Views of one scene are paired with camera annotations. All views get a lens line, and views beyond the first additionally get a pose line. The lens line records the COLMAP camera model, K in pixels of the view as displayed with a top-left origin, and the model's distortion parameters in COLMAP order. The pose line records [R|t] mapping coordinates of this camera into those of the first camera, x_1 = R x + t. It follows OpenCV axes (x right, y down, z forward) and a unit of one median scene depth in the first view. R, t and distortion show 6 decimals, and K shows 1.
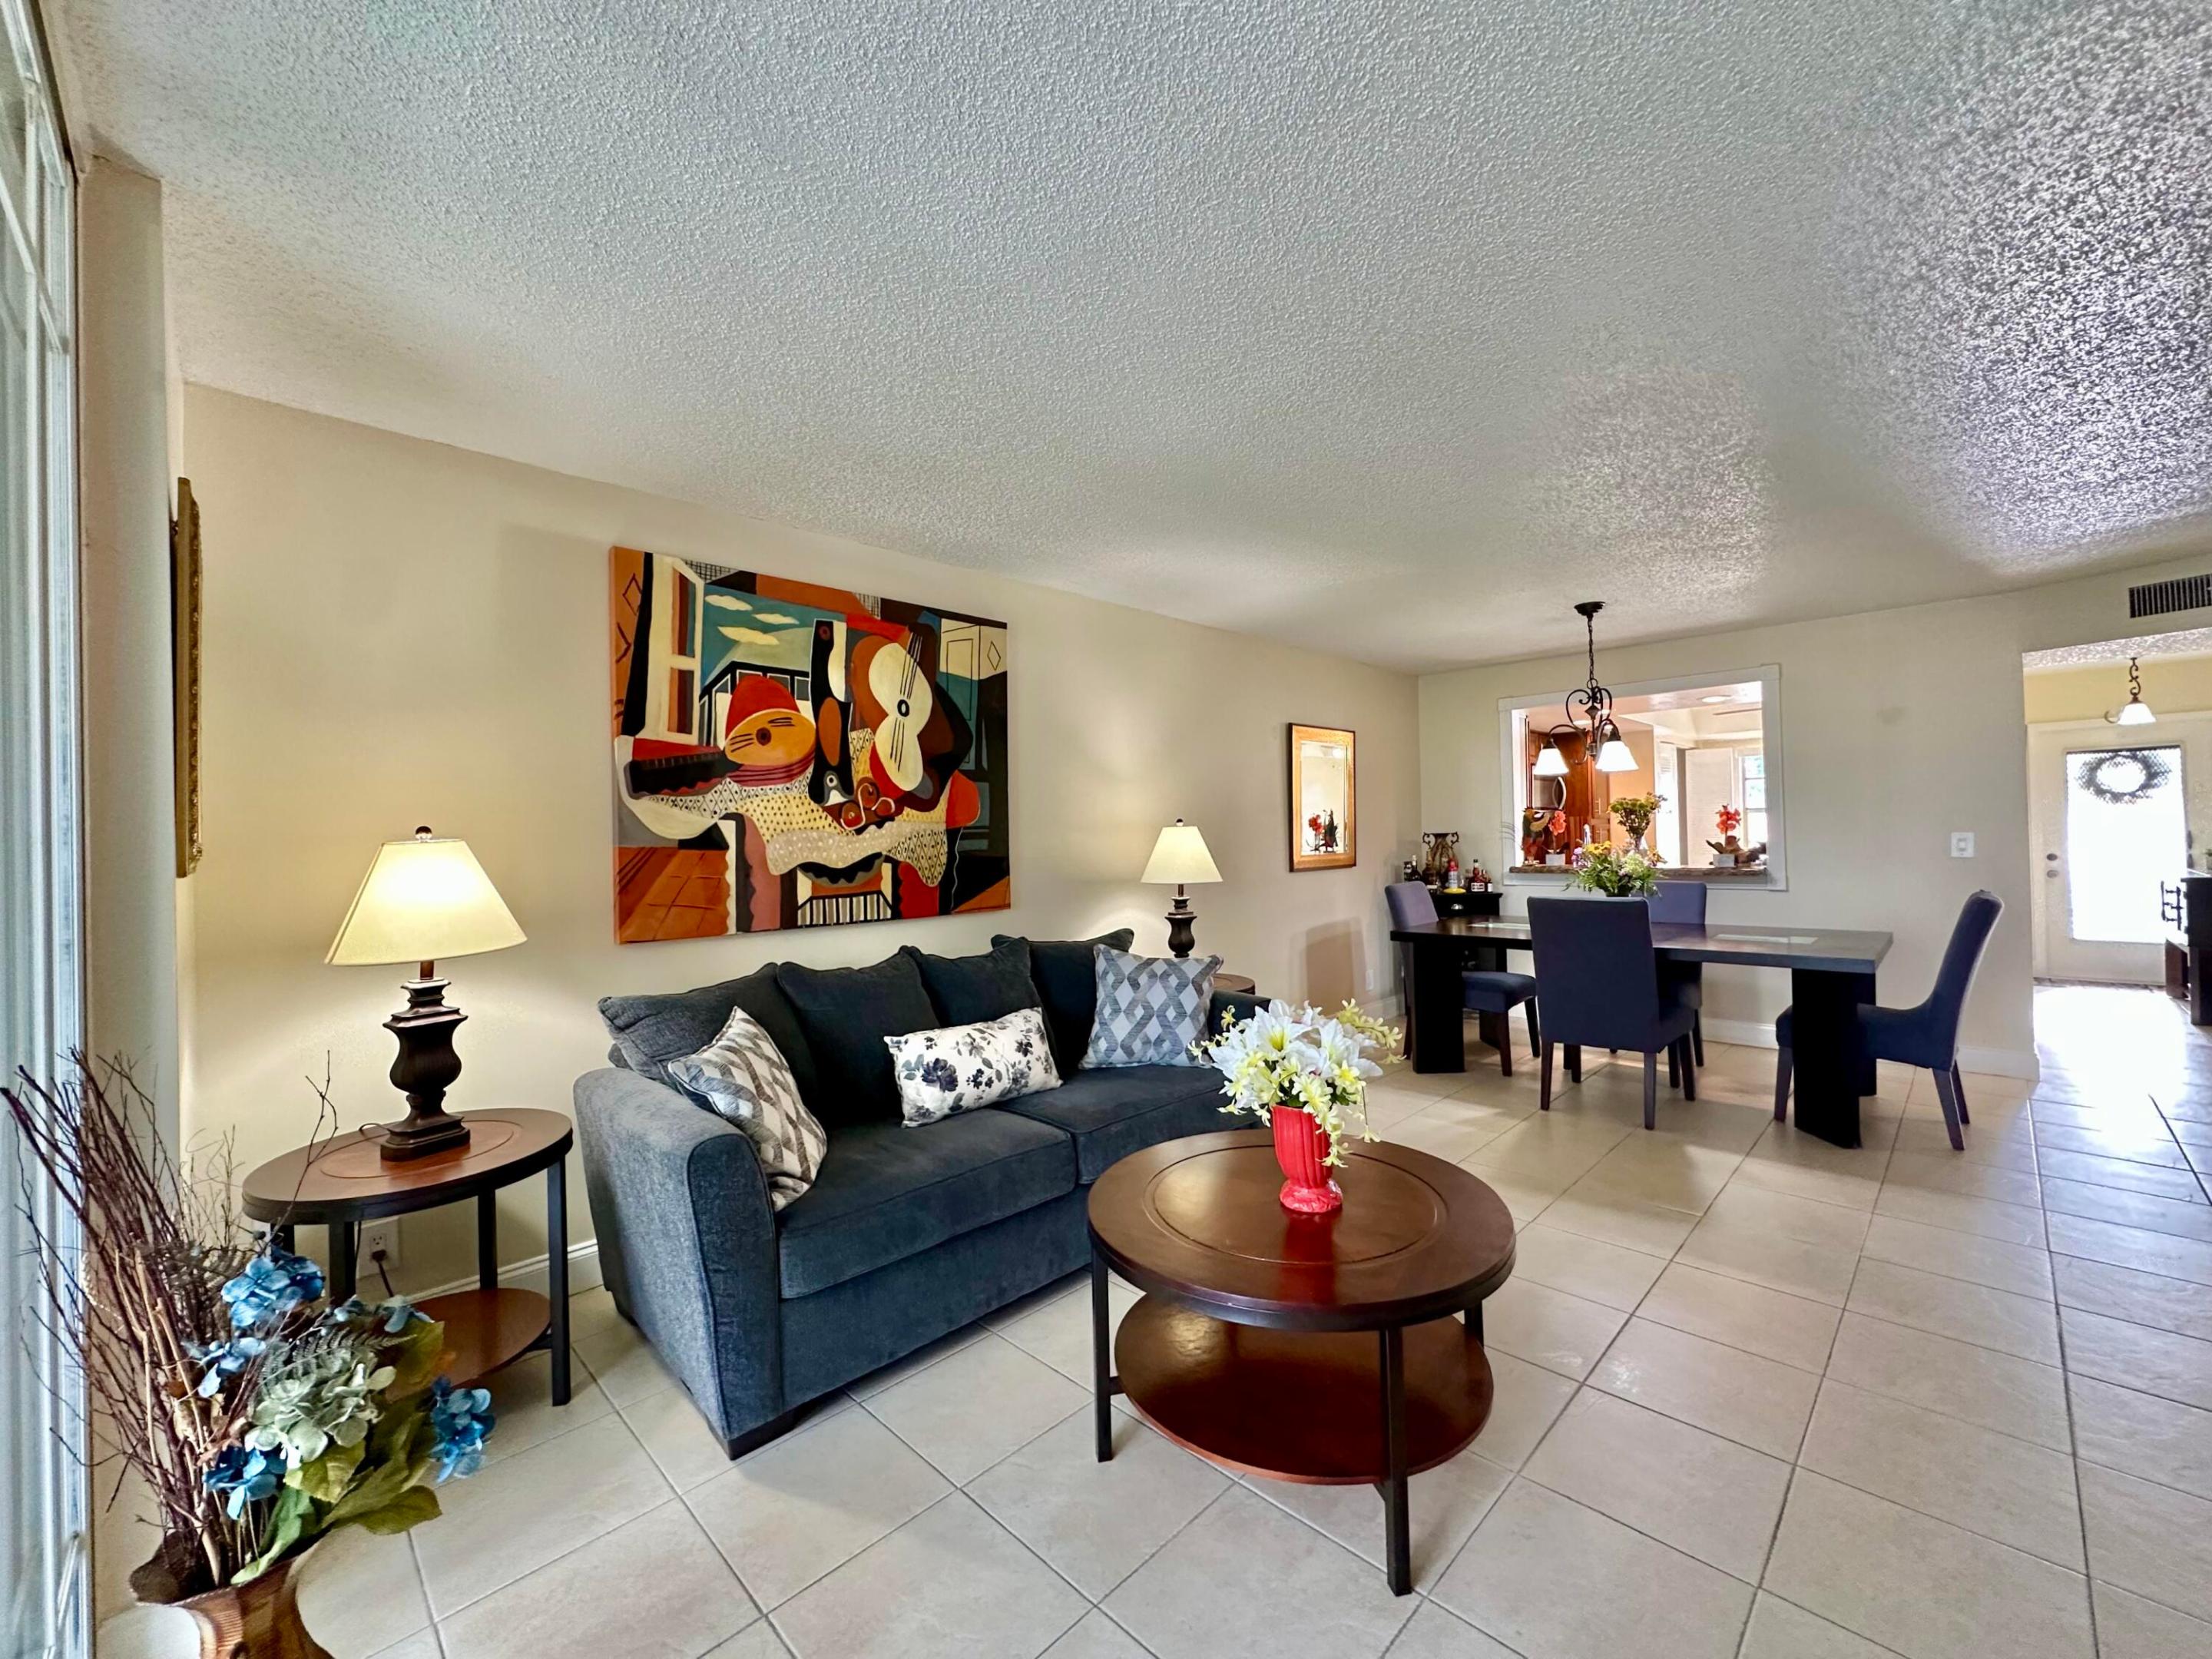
lens RADIAL K [[887.3, 0, 1107.2], [0, 887.3, 826.2], [0, 0, 1]] dist [-0.004027, 0.001127]
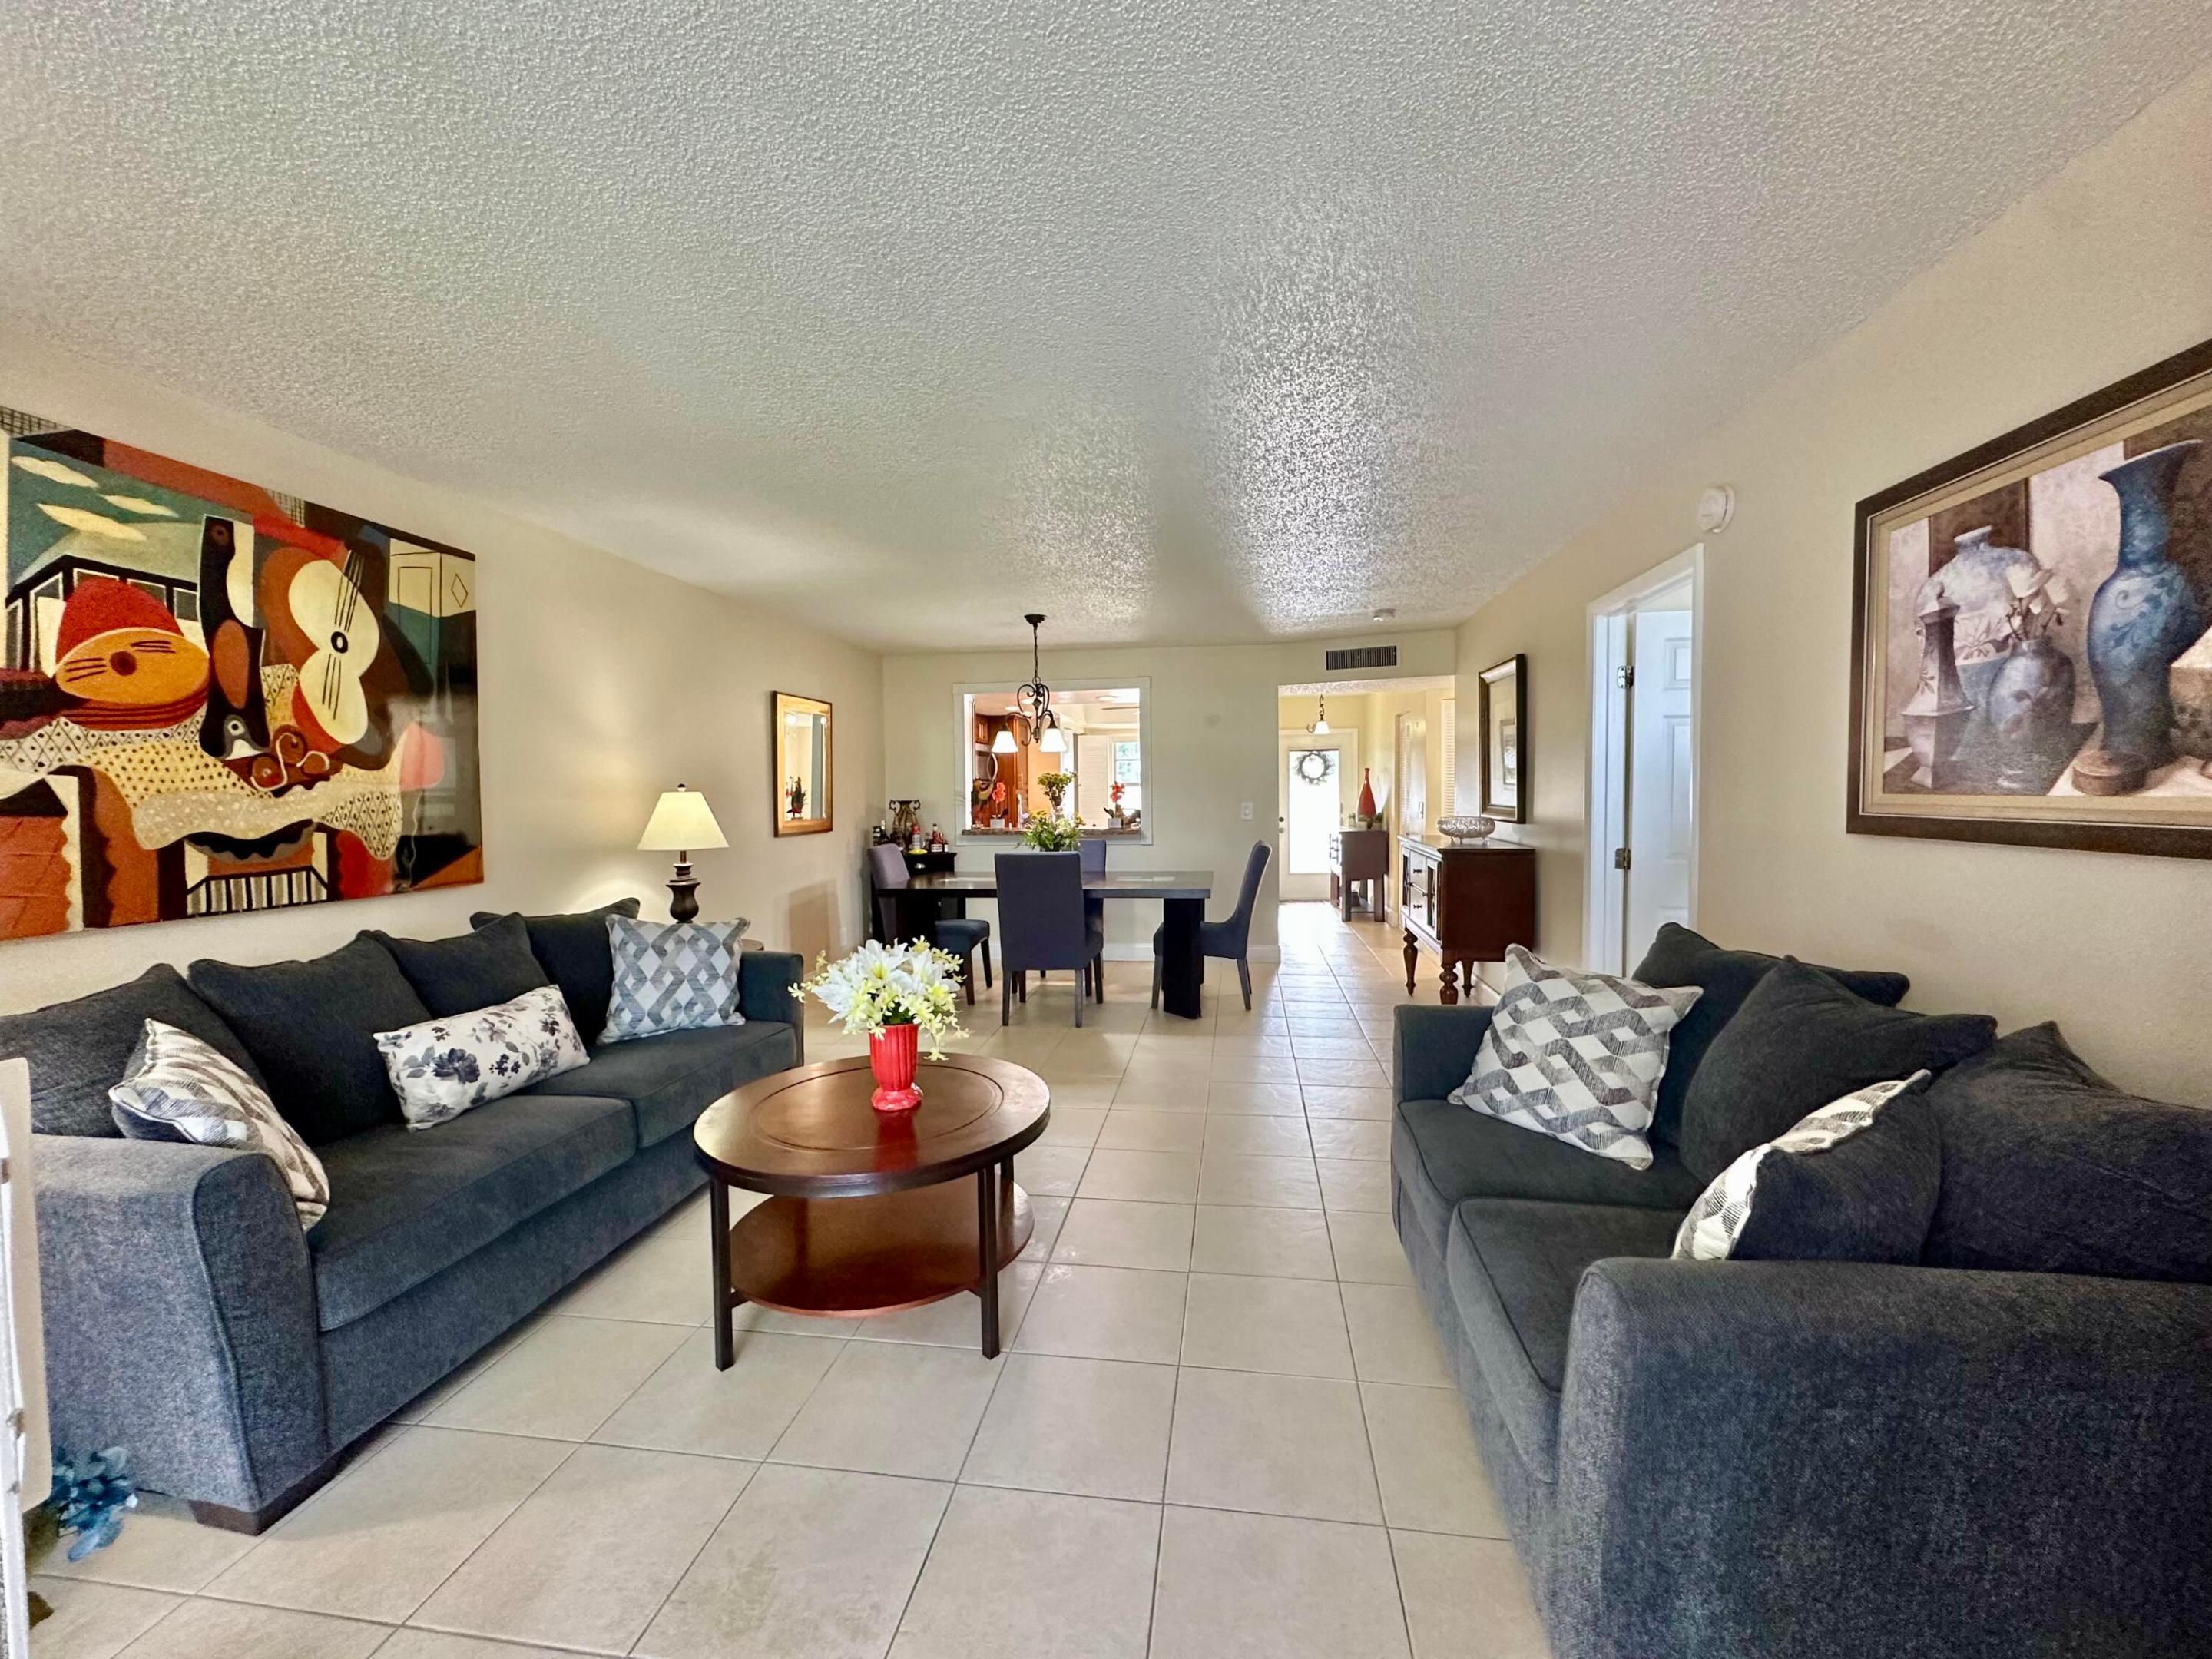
lens RADIAL K [[887.3, 0, 1107.2], [0, 887.3, 826.2], [0, 0, 1]] dist [-0.004027, 0.001127]
pose [[0.803122, -0.009795, 0.595735, -0.153405], [-0.012660, 0.999359, 0.033499, -0.000448], [-0.595681, -0.034445, 0.802482, -0.080853]]
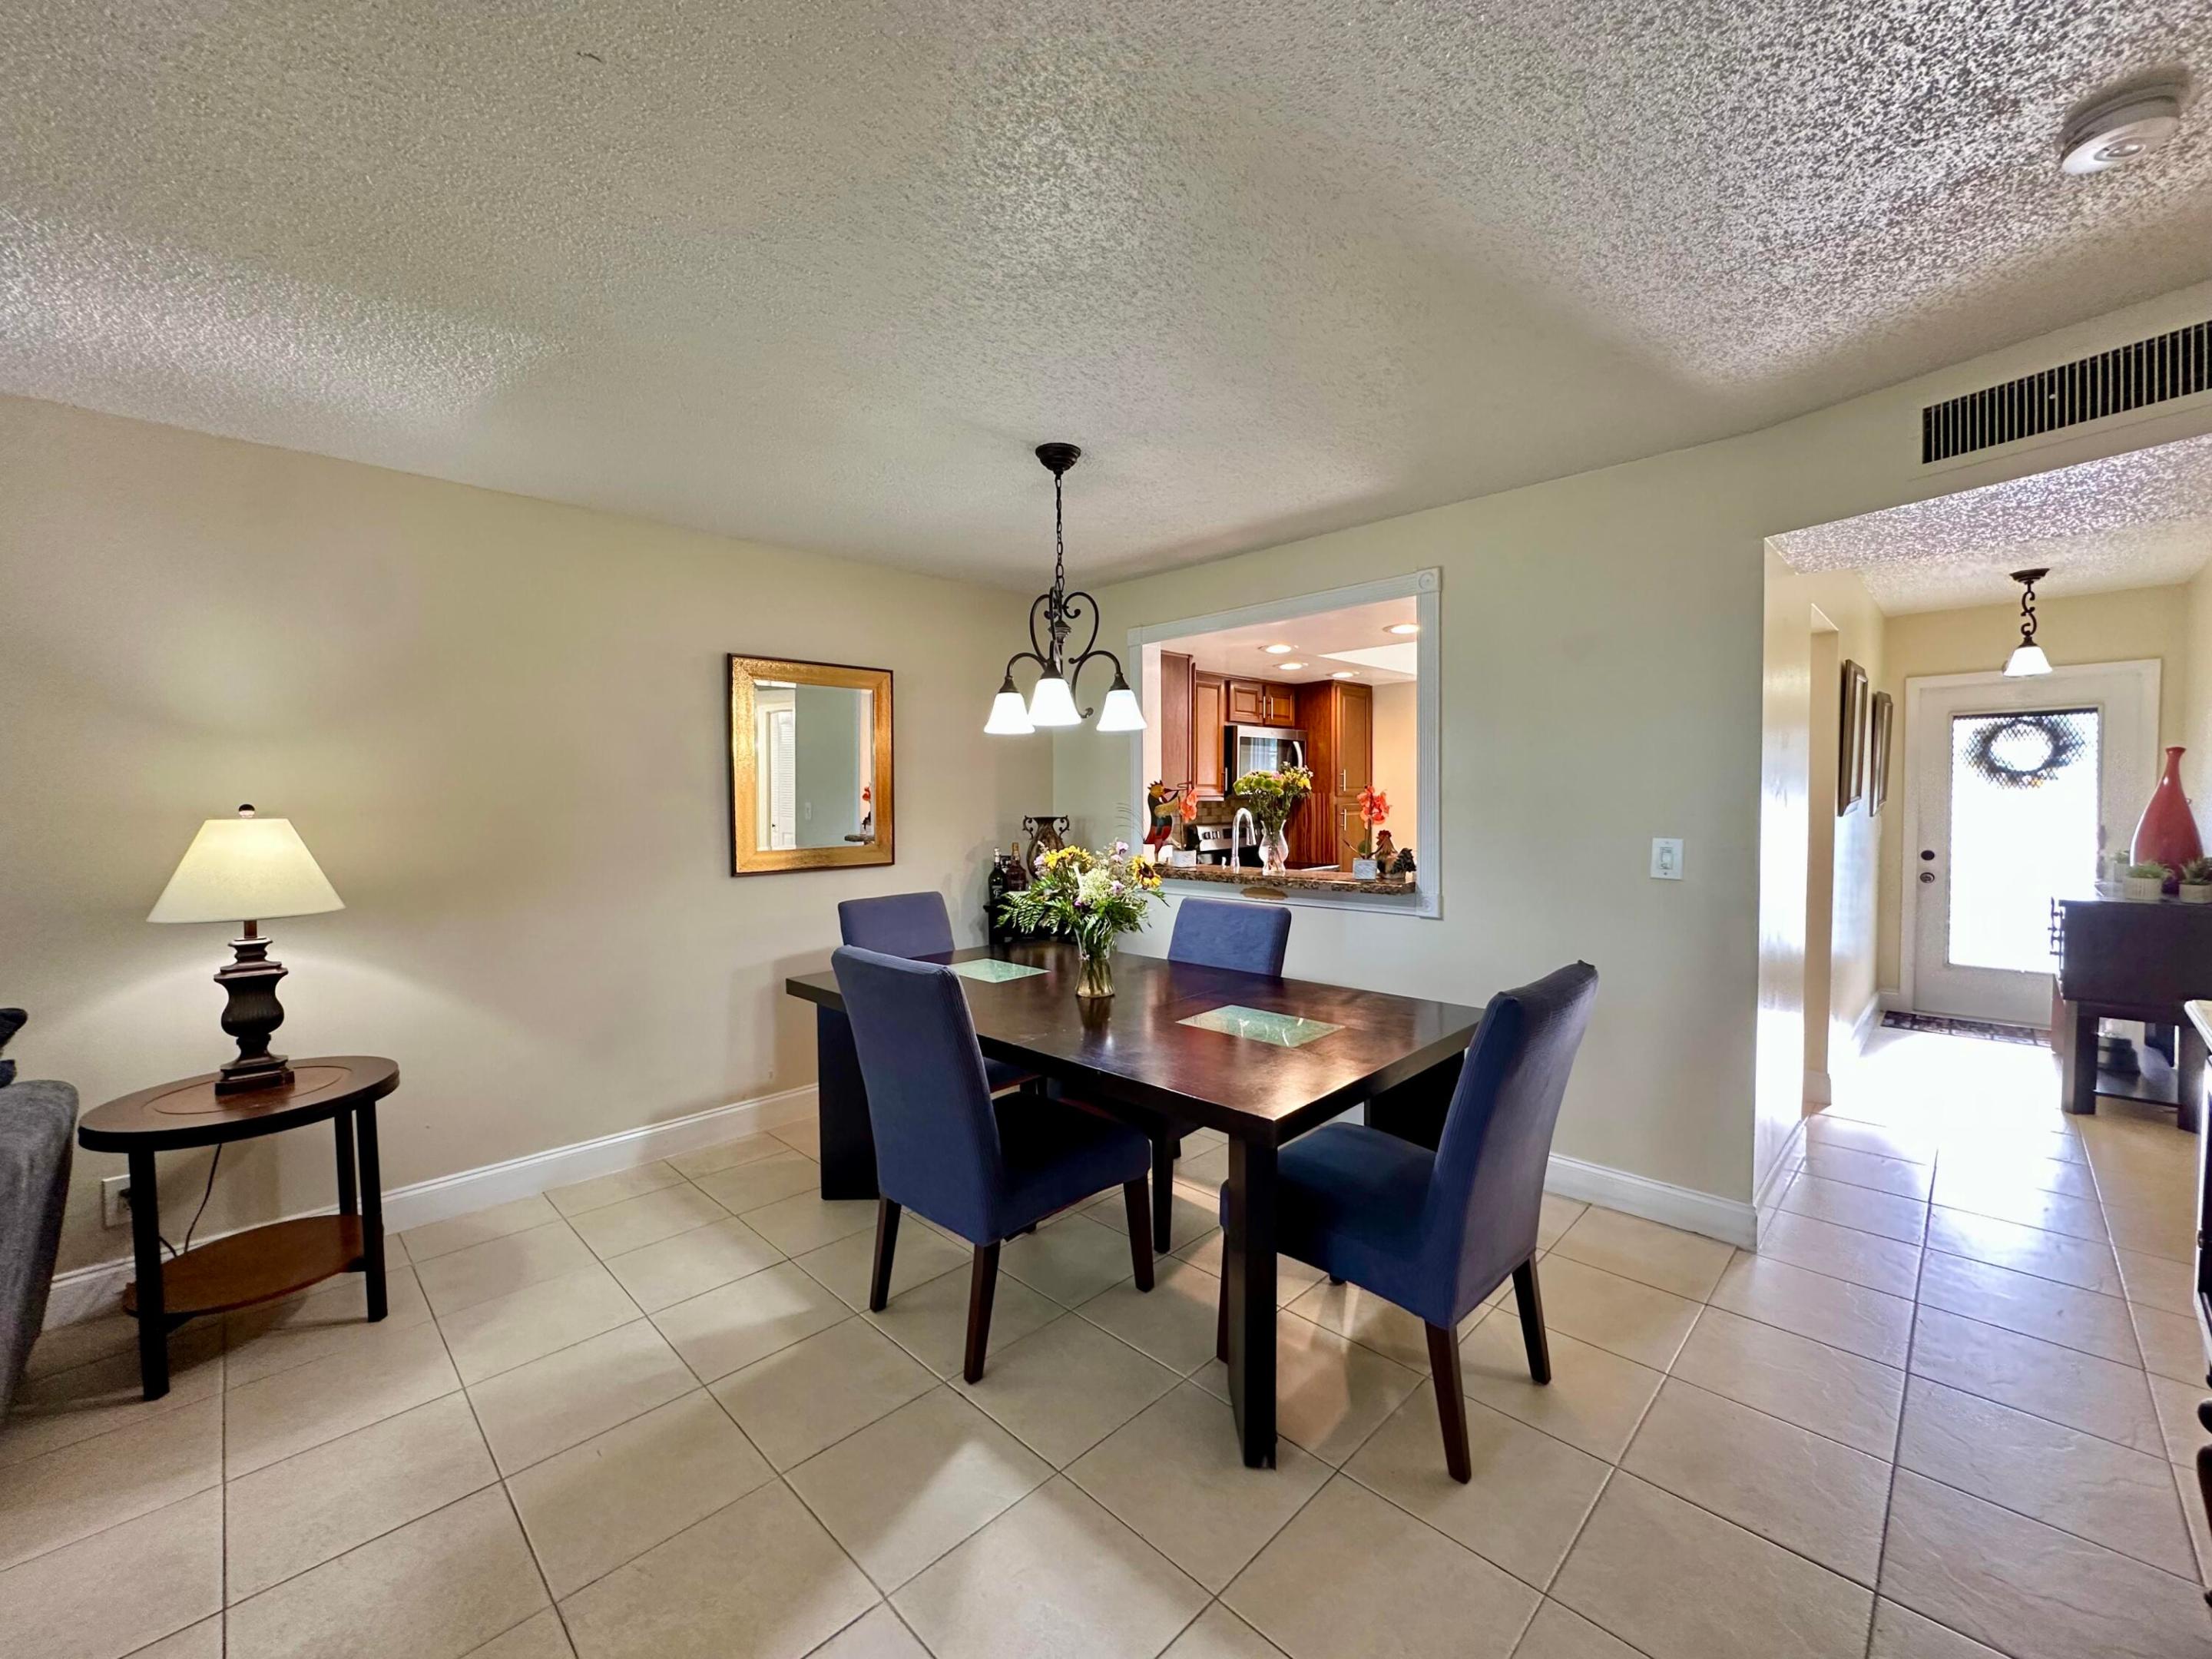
lens RADIAL K [[889.2, 0, 1114.0], [0, 889.2, 833.3], [0, 0, 1]] dist [-0.001550, 0.000043]
pose [[0.999916, 0.012396, 0.003892, 0.789632], [-0.012586, 0.998502, 0.053241, -0.033286], [-0.003226, -0.053286, 0.998574, 0.526379]]
